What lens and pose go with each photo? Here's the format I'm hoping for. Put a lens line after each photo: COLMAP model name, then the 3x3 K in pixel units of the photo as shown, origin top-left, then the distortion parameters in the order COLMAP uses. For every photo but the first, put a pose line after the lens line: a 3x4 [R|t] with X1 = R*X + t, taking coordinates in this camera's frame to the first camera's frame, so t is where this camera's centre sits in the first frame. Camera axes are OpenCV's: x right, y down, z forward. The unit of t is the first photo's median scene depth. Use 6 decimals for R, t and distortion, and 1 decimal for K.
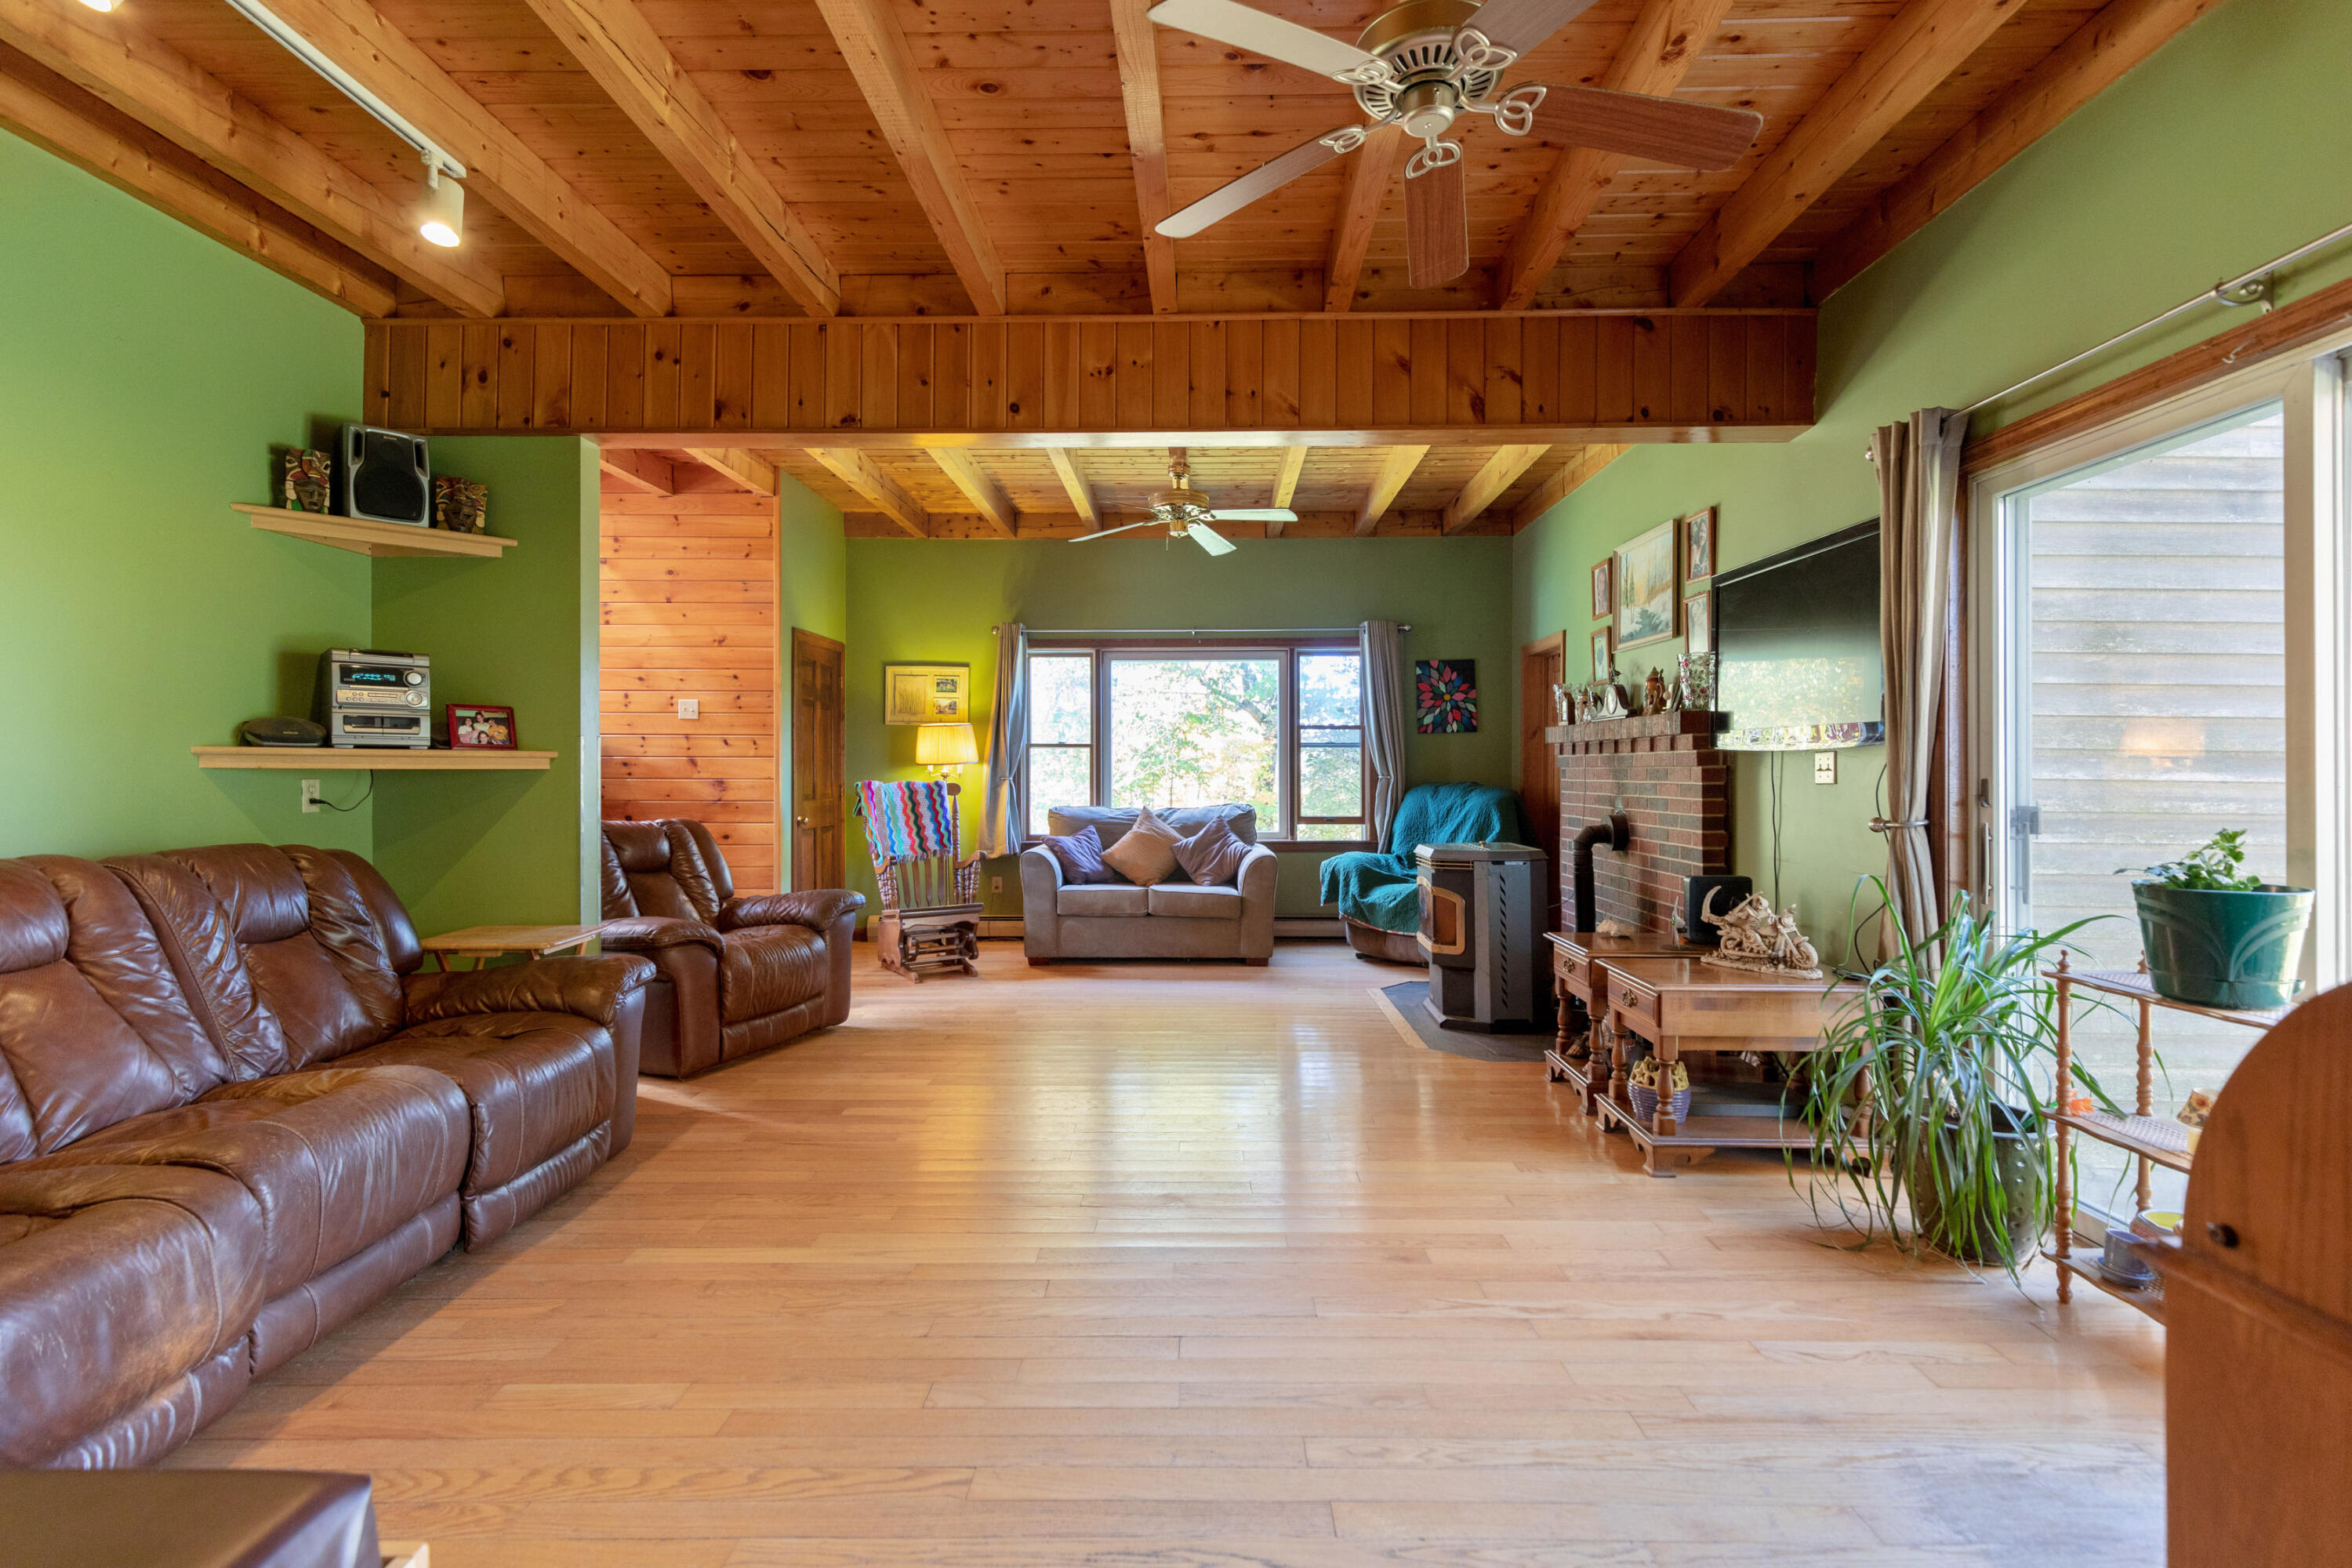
lens RADIAL K [[1065.5, 0, 1188.6], [0, 1065.5, 760.8], [0, 0, 1]] dist [0.006231, -0.000567]
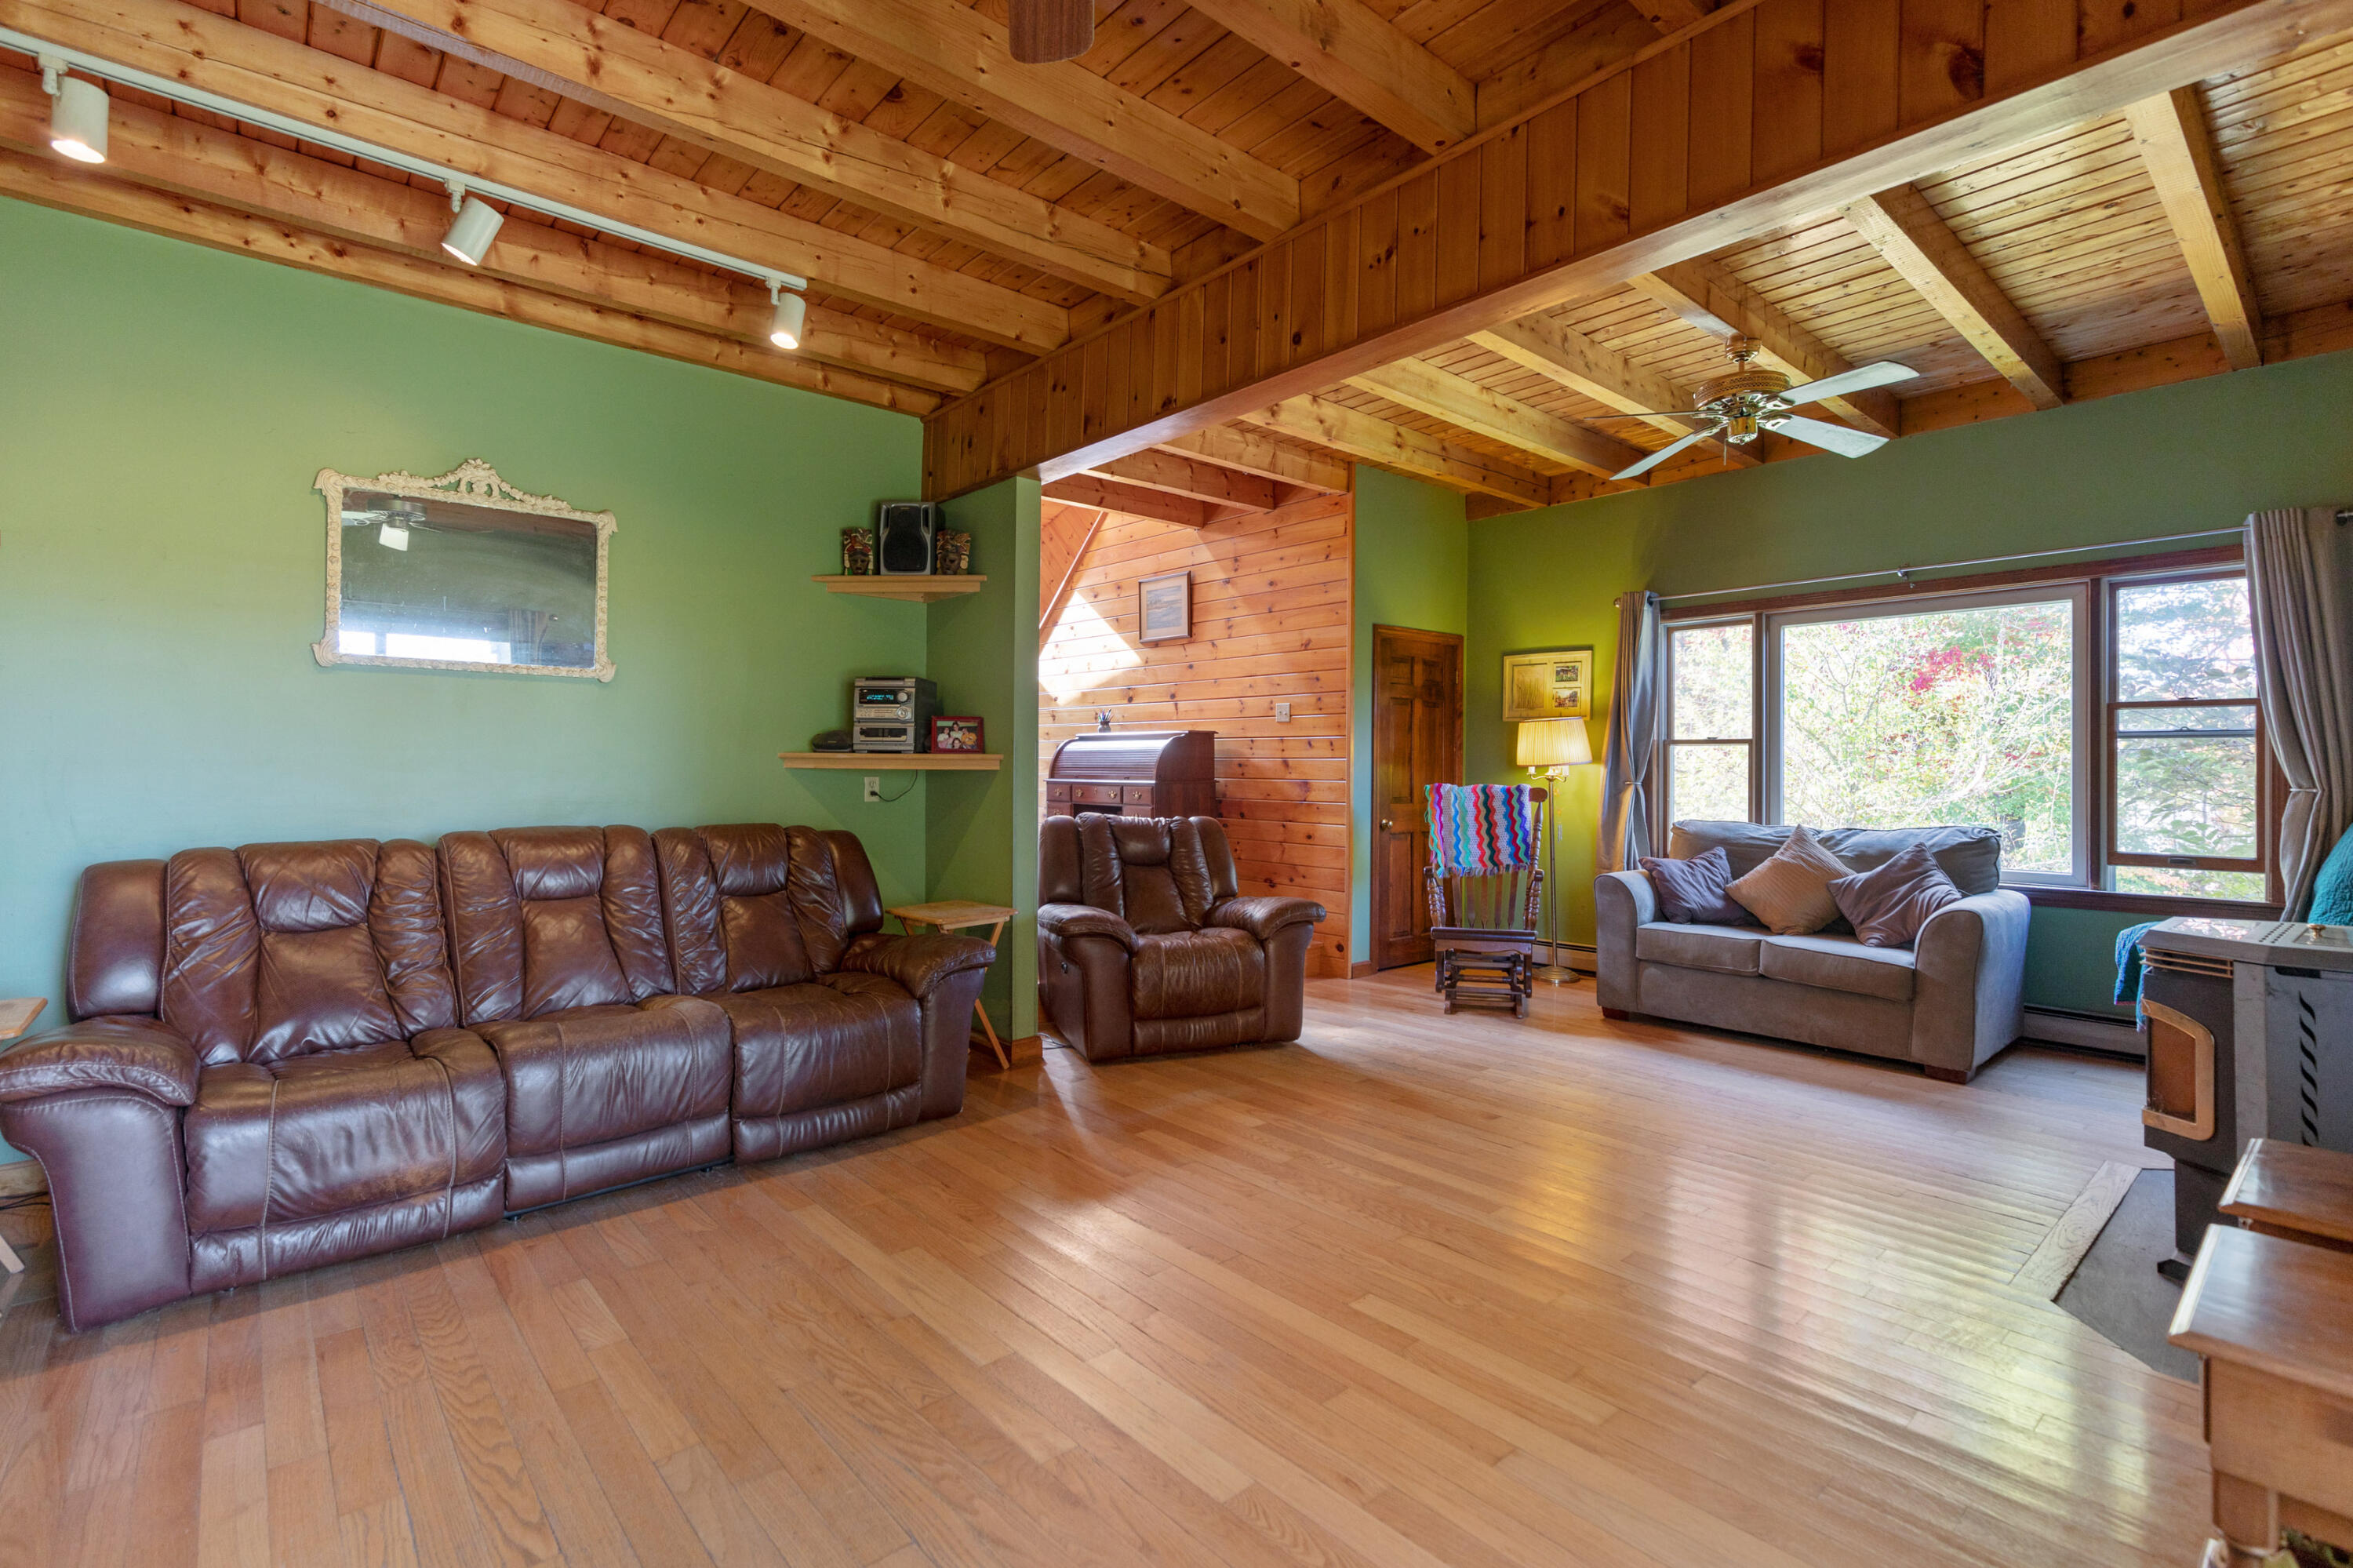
lens RADIAL K [[1070.5, 0, 1173.5], [0, 1070.5, 756.0], [0, 0, 1]] dist [0.012655, -0.000490]
pose [[0.671988, -0.005485, -0.740542, 0.232699], [0.001723, 0.999981, -0.005843, -0.000016], [0.740560, 0.002650, 0.671985, 0.218143]]
